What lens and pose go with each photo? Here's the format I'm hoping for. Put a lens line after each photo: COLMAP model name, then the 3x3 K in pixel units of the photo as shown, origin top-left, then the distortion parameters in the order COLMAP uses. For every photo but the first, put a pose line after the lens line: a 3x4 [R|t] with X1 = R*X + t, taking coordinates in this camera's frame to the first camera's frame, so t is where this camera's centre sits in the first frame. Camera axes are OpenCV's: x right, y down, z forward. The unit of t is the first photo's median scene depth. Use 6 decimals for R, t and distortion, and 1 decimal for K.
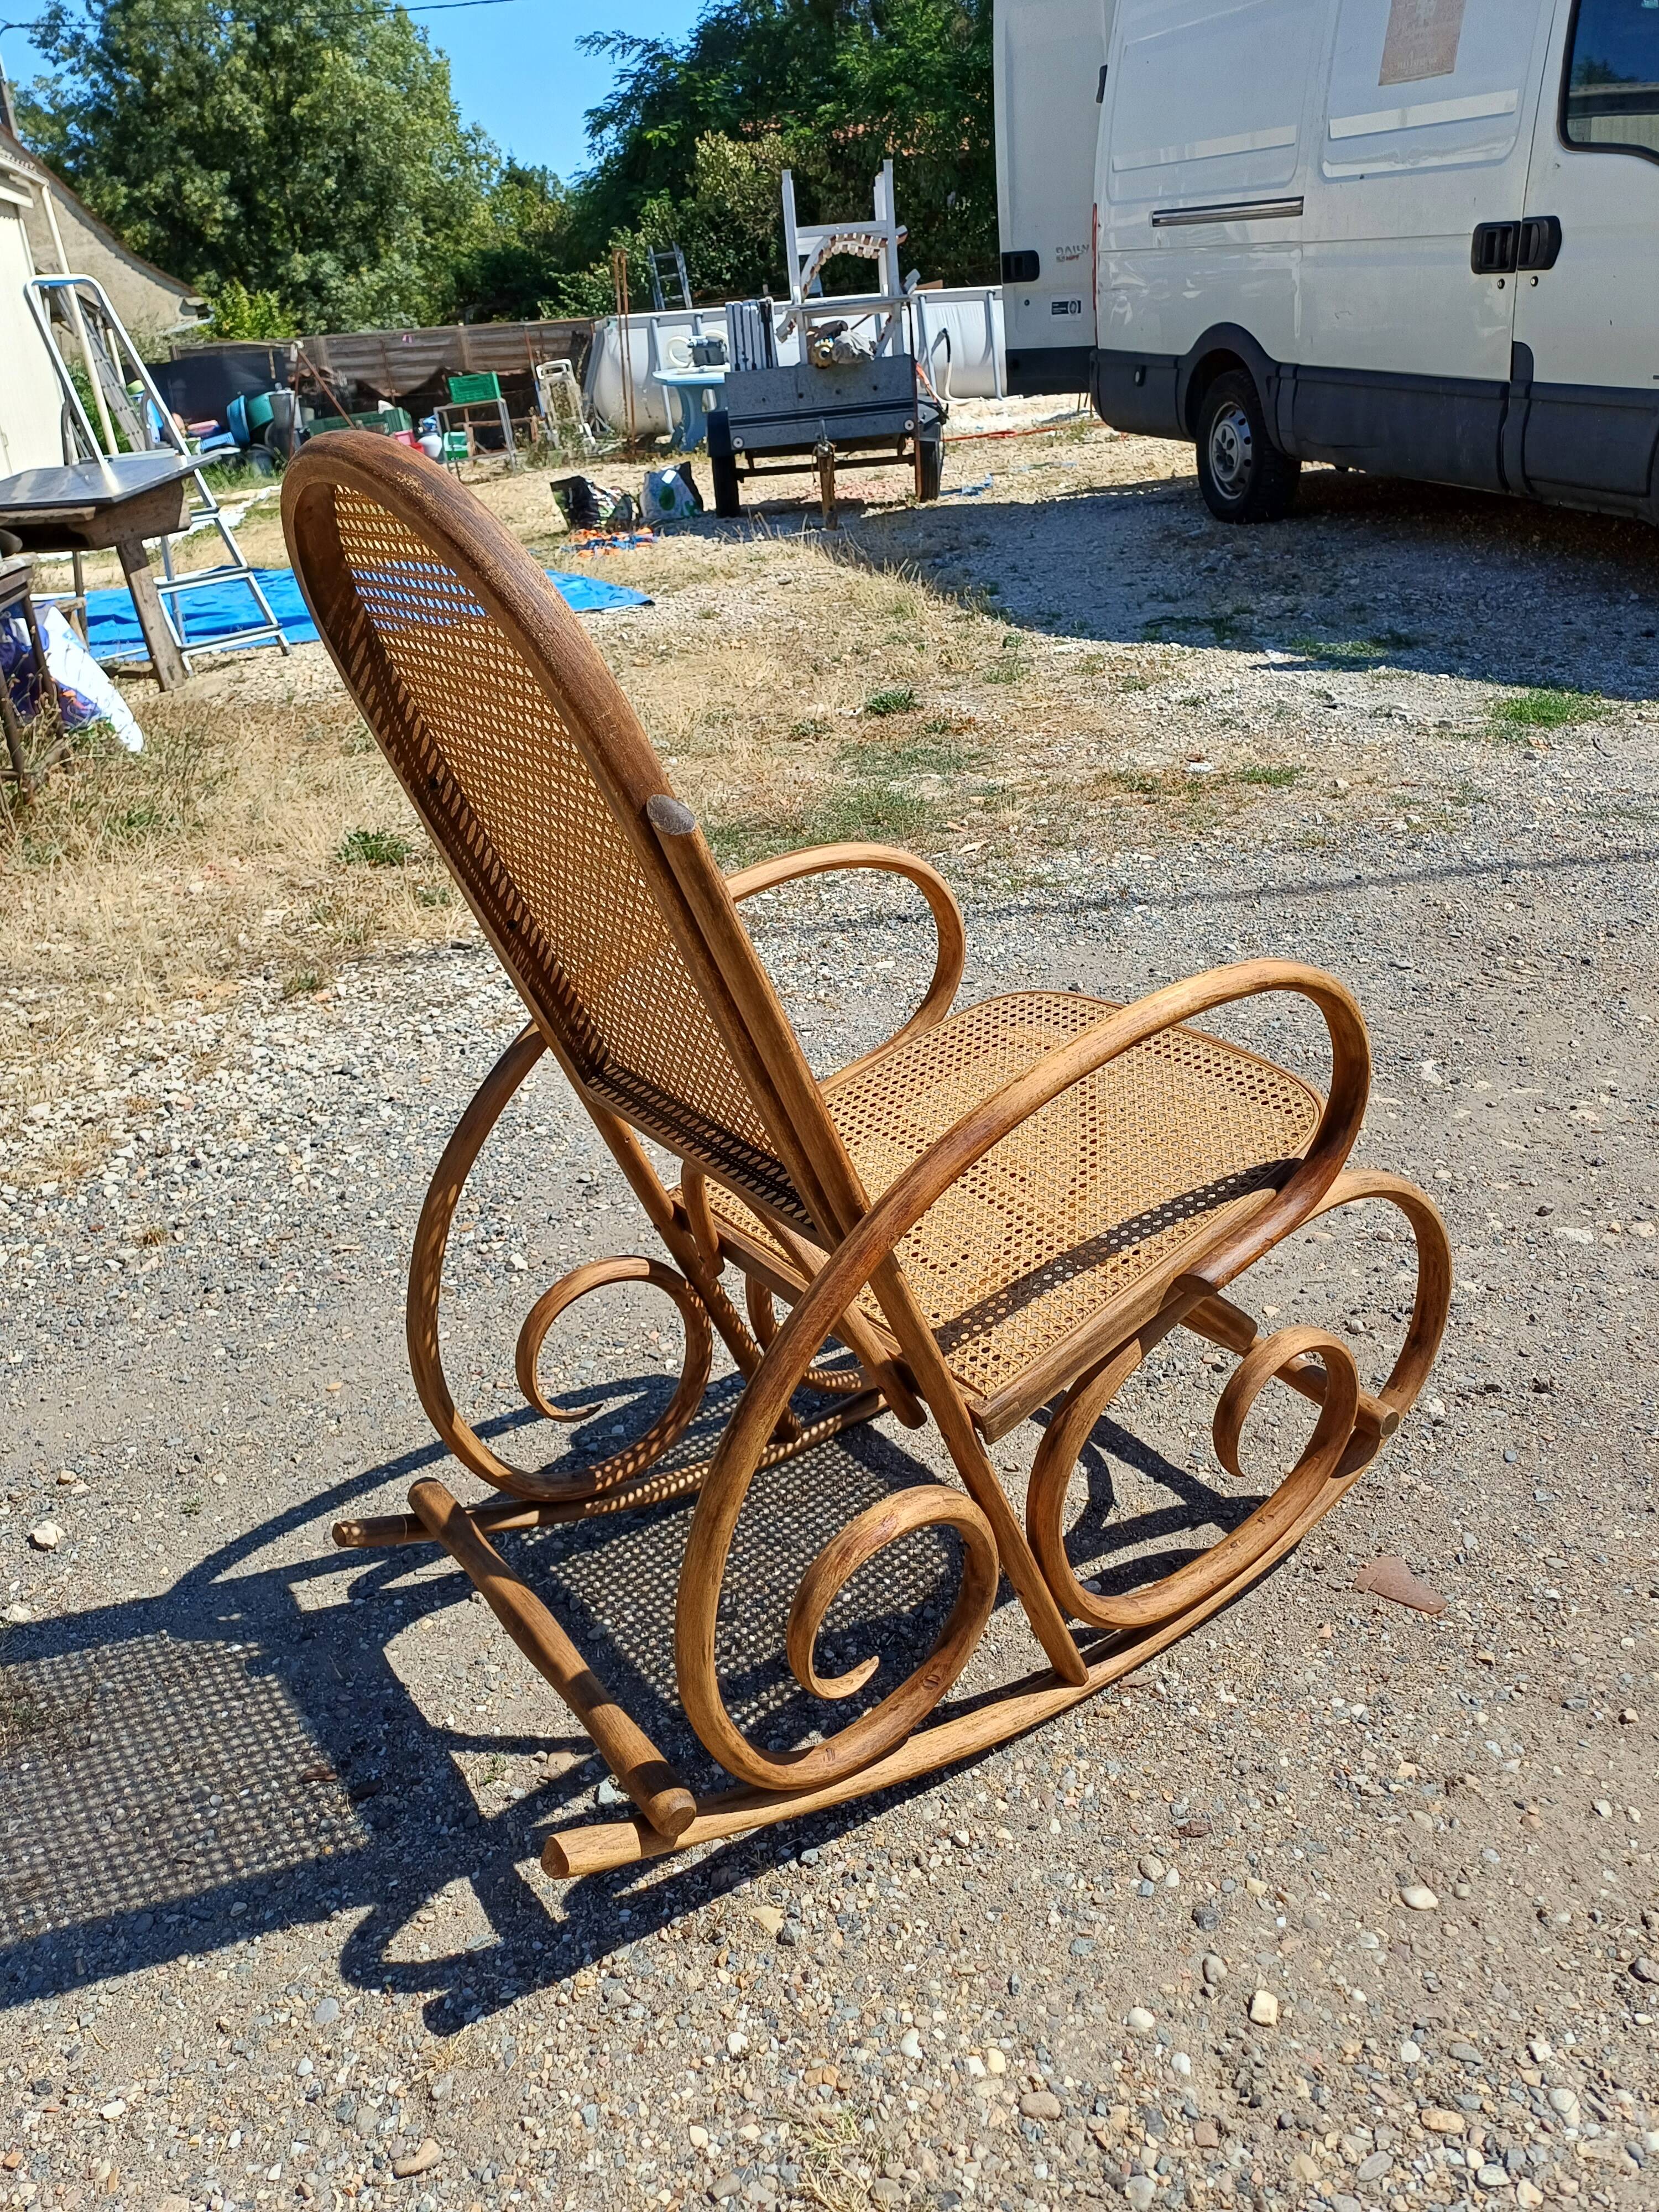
lens RADIAL K [[1602.6, 0, 840.6], [0, 1602.6, 1068.4], [0, 0, 1]] dist [0.060904, -0.038475]
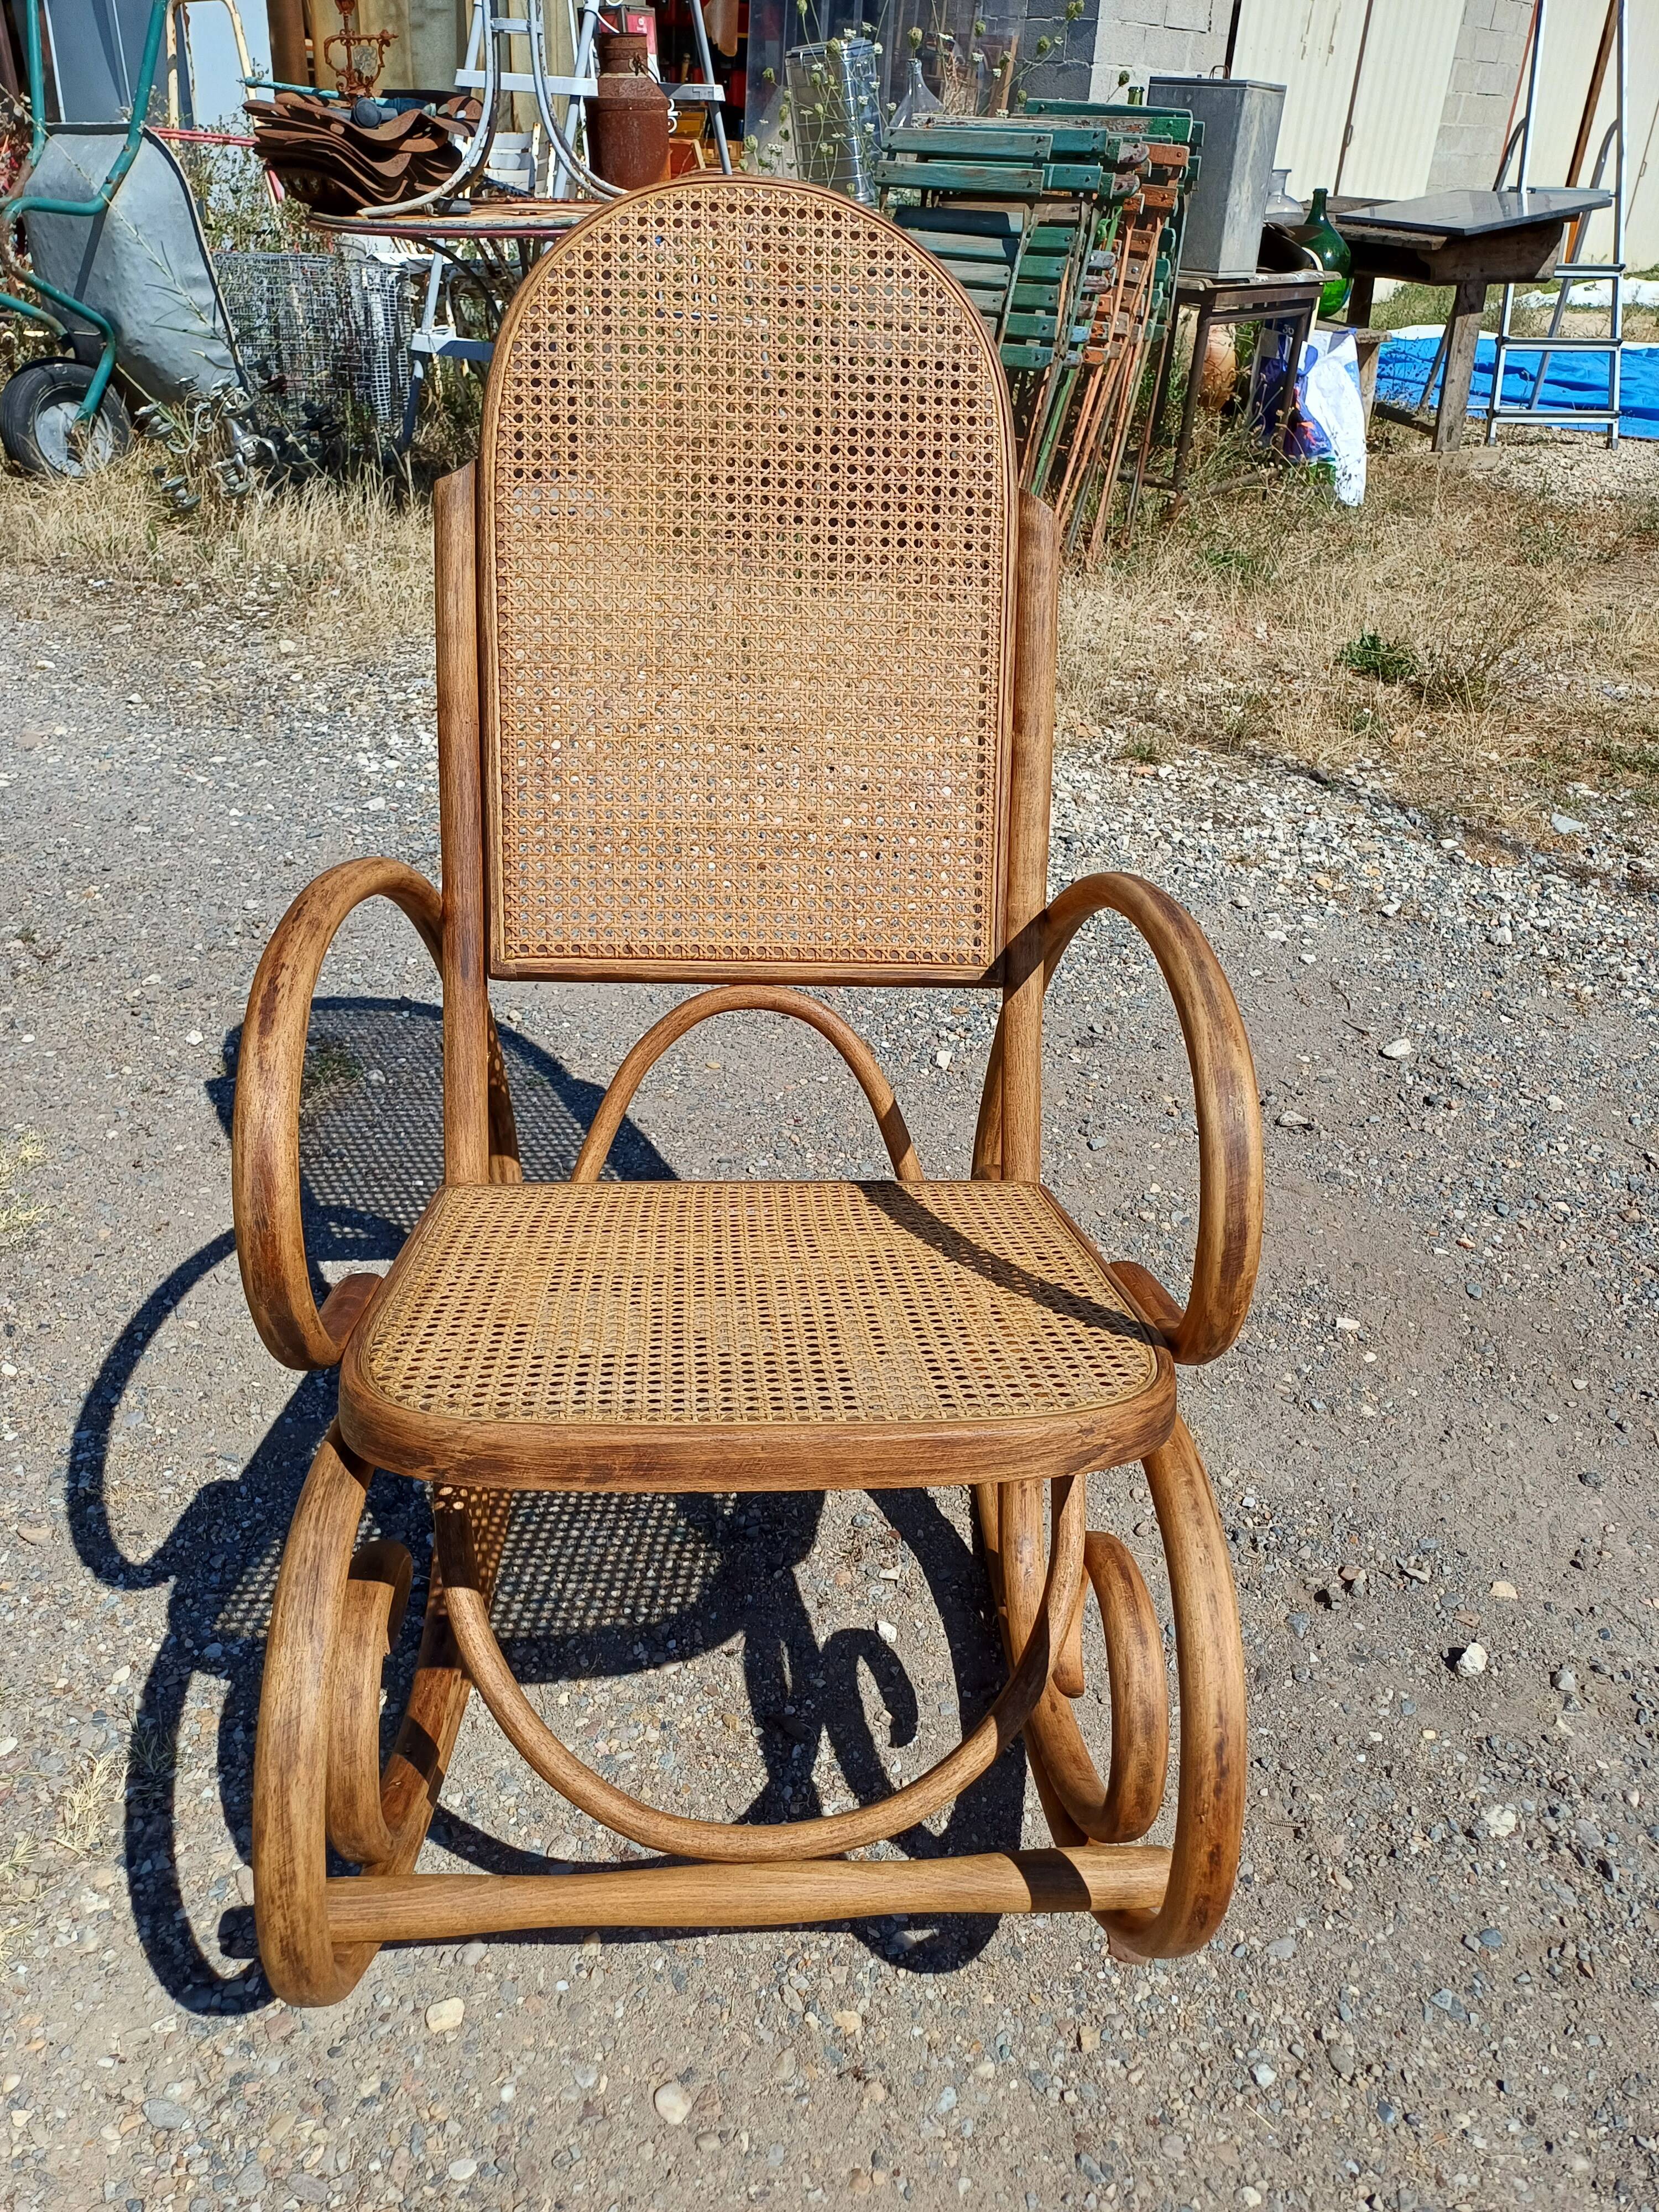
lens RADIAL K [[1612.9, 0, 854.3], [0, 1612.9, 1104.6], [0, 0, 1]] dist [0.053226, -0.037315]
pose [[0.642273, 0.492264, -0.587504, 0.139785], [-0.401384, 0.869009, 0.289333, -0.046547], [0.652975, 0.049984, 0.755729, 0.085278]]
